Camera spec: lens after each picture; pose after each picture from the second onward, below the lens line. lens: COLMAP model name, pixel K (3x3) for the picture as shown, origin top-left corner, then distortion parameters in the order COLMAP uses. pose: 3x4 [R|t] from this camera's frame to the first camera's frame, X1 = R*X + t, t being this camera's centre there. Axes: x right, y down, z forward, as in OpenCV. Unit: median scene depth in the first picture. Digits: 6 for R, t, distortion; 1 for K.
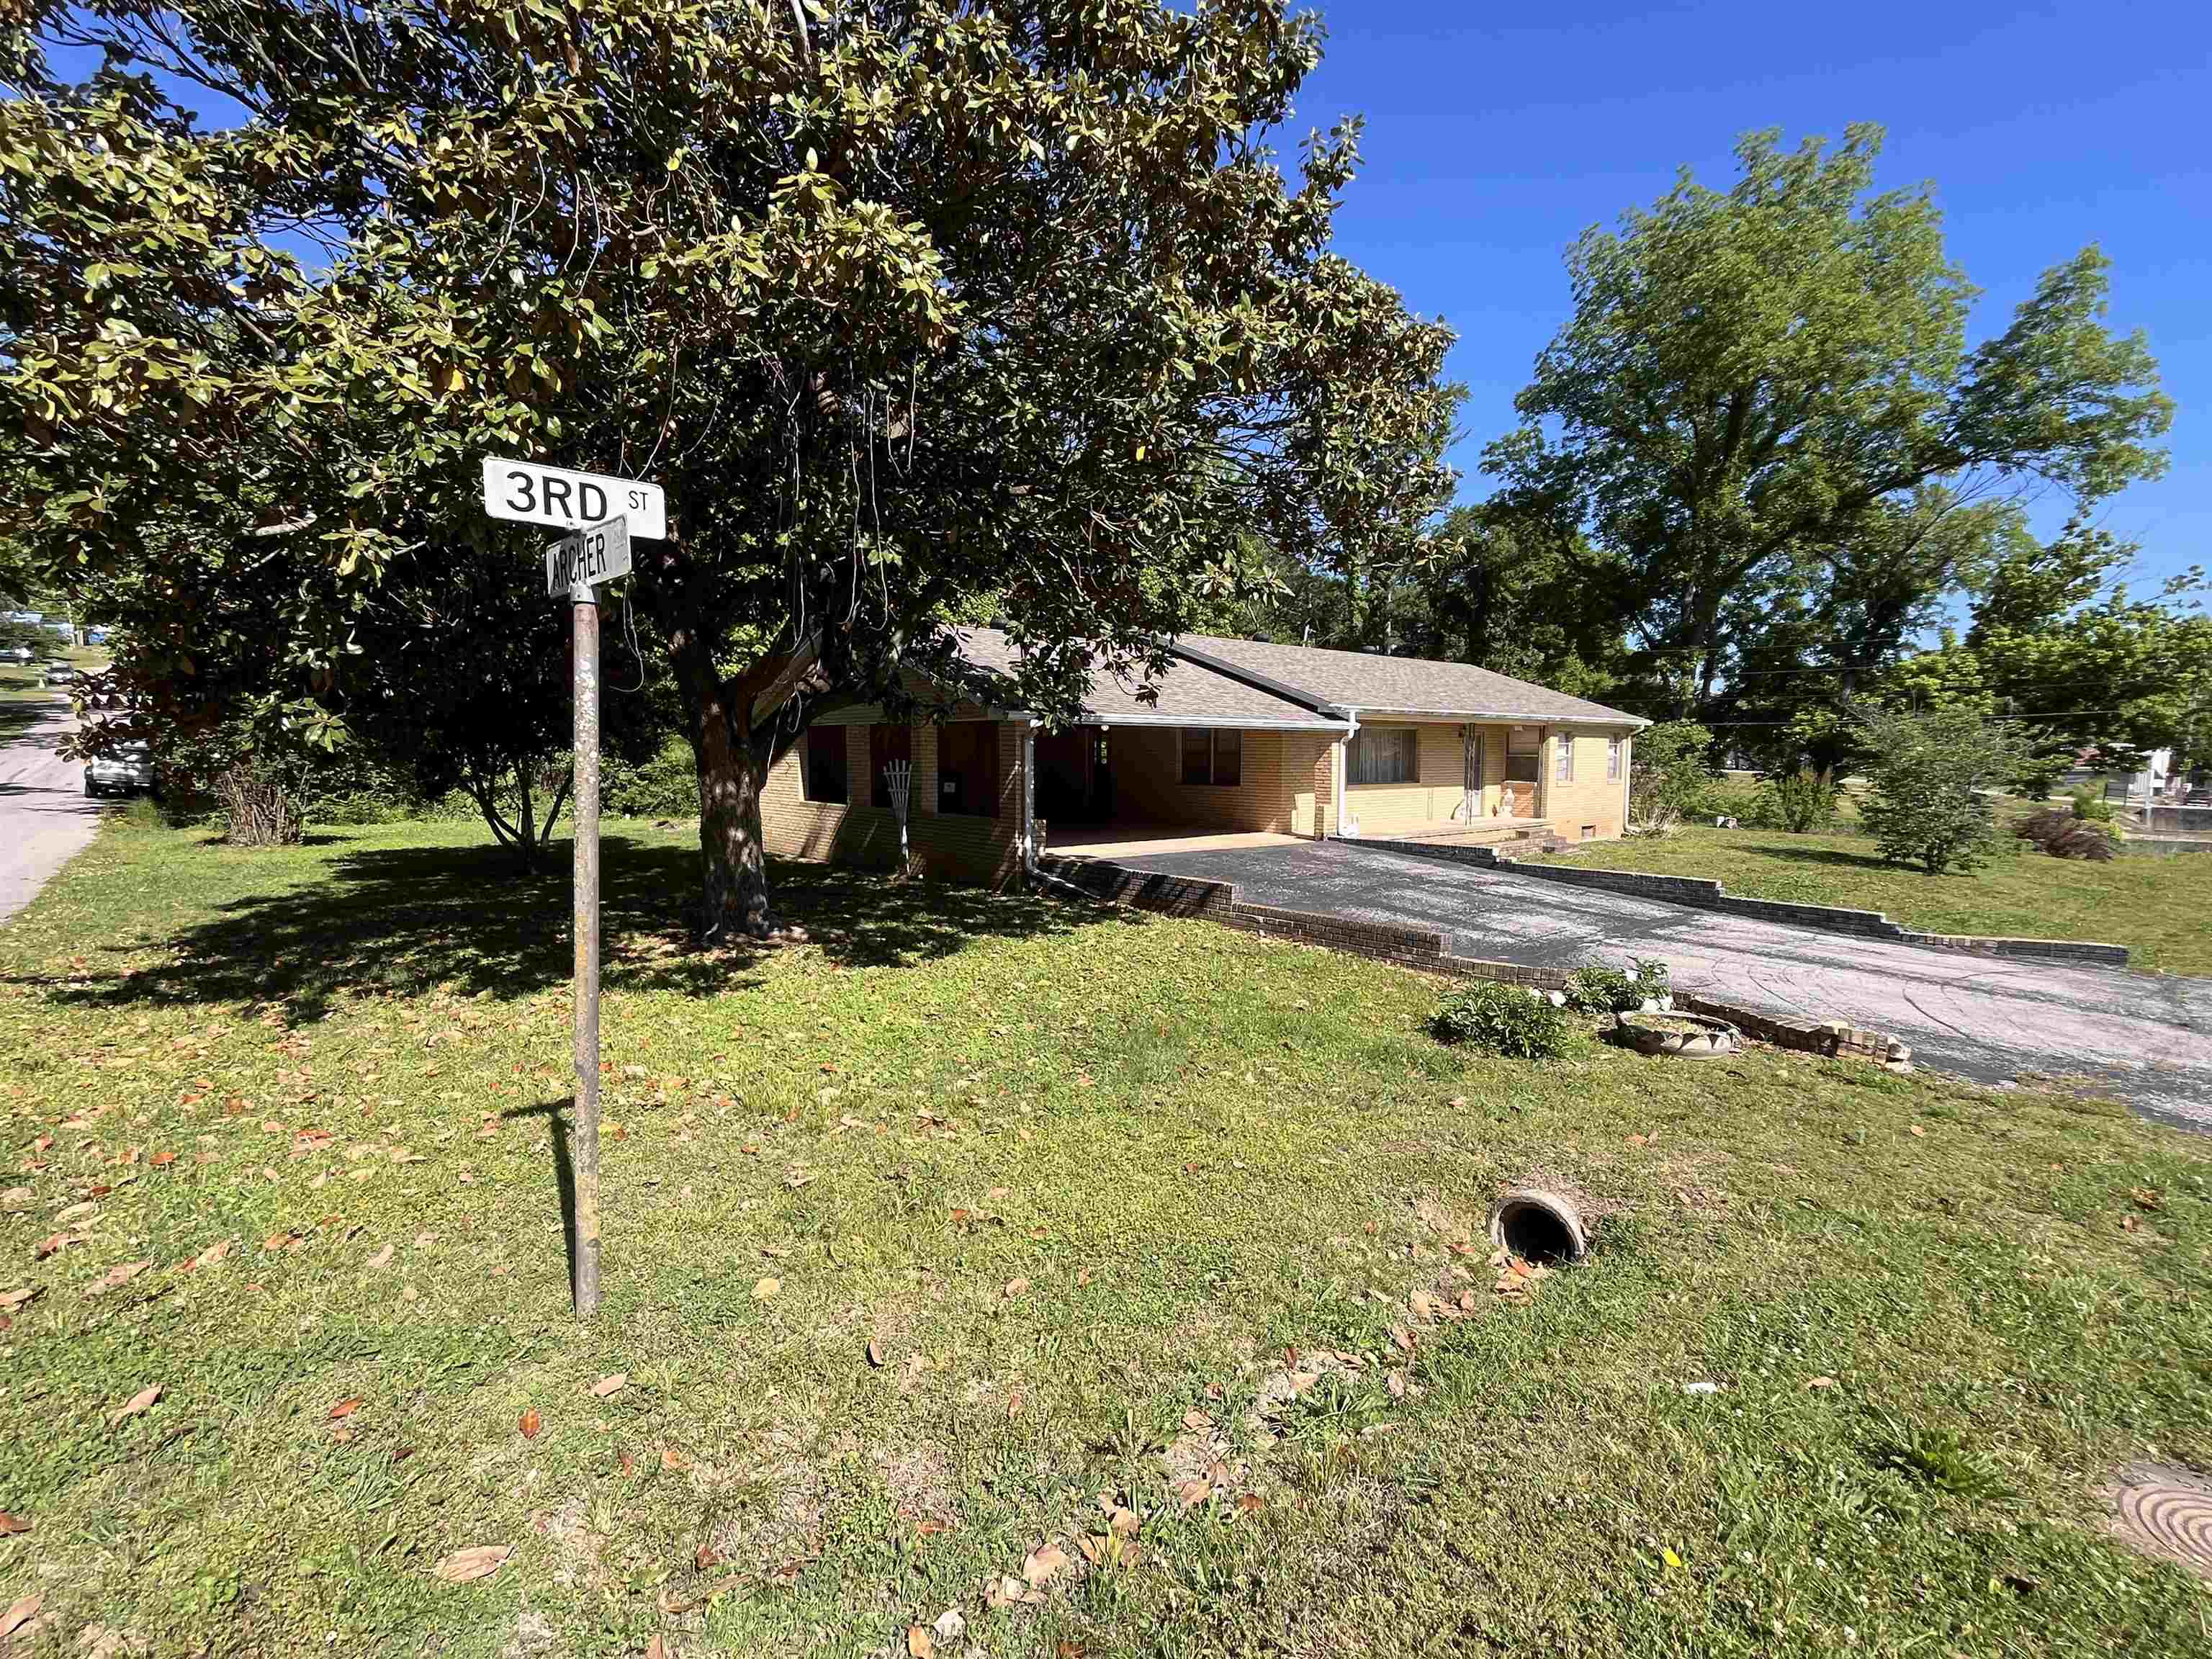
lens RADIAL K [[1035.0, 0, 1076.5], [0, 1035.0, 826.3], [0, 0, 1]] dist [-0.010806, 0.001727]
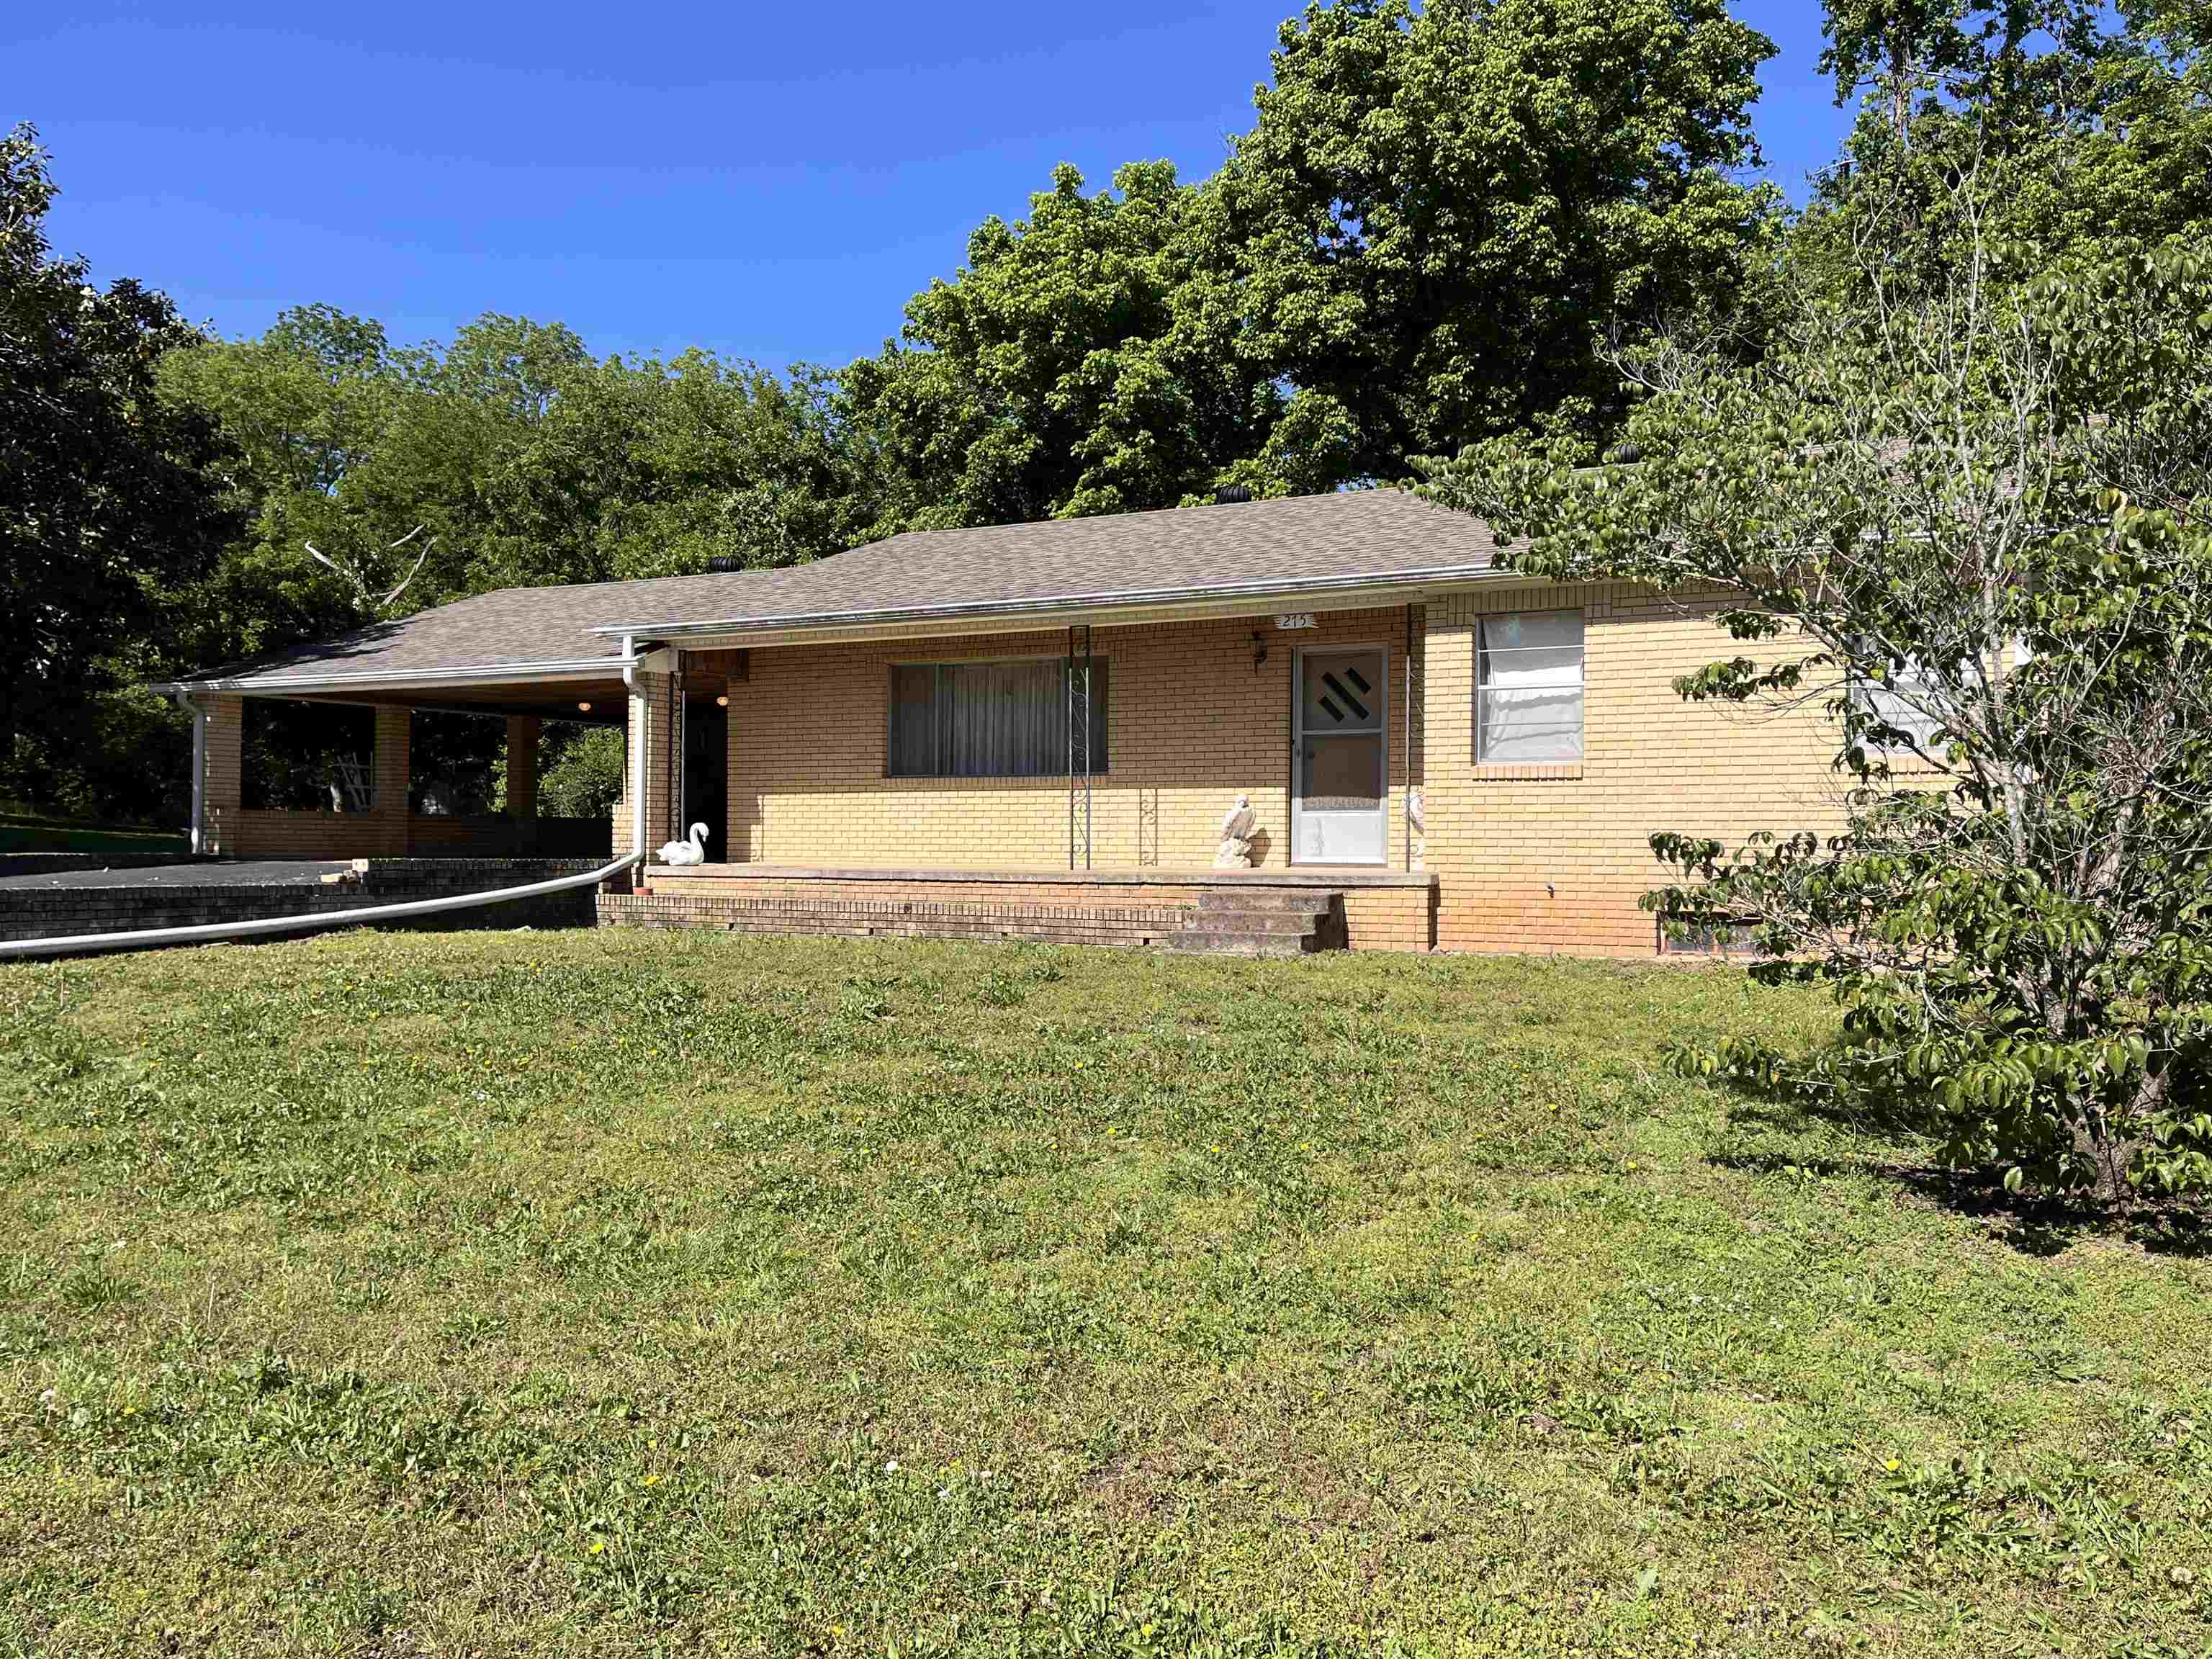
lens RADIAL K [[1800.6, 0, 1122.9], [0, 1800.6, 833.0], [0, 0, 1]] dist [0.066258, -0.093535]
pose [[0.374957, -0.007786, -0.927010, 1.569758], [-0.070547, 0.996825, -0.036908, 0.014811], [0.924354, 0.079237, 0.373217, 1.095727]]
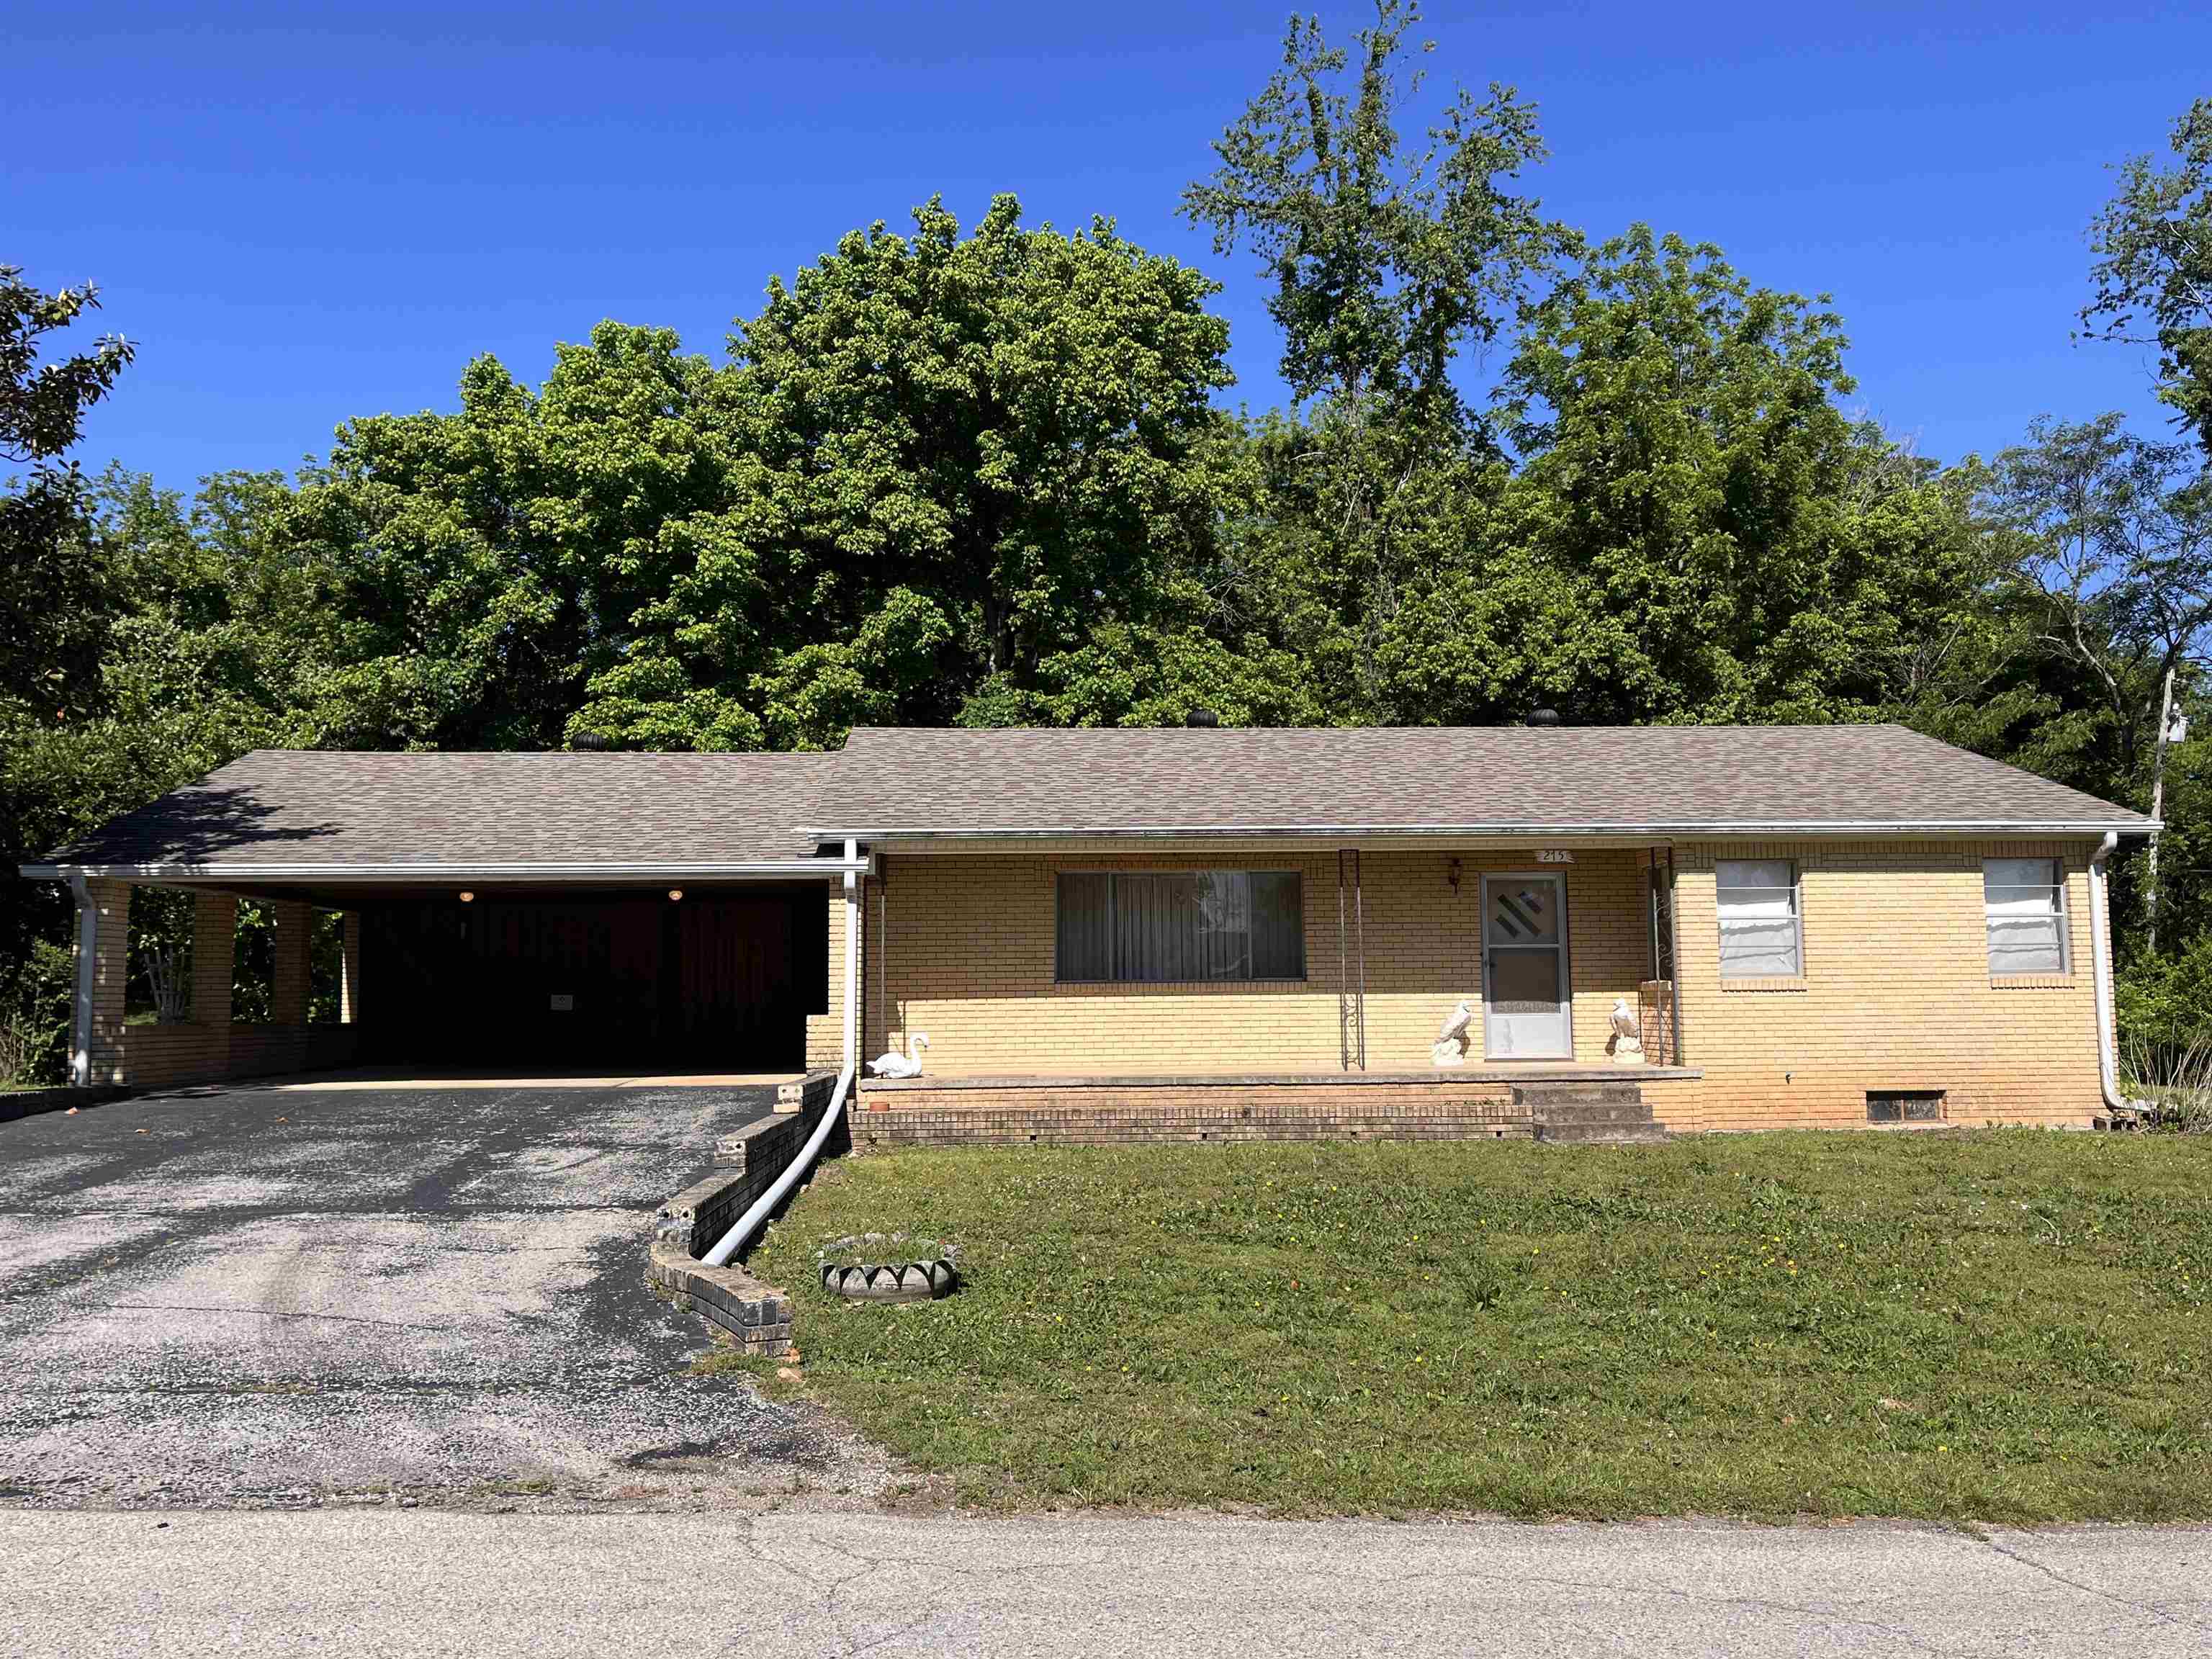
lens RADIAL K [[1862.9, 0, 1117.7], [0, 1862.9, 834.2], [0, 0, 1]] dist [0.062113, -0.018330]
pose [[0.812310, -0.066857, -0.579382, 1.156178], [-0.028511, 0.987668, -0.153944, 0.038699], [0.582529, 0.141569, 0.800386, 0.377432]]
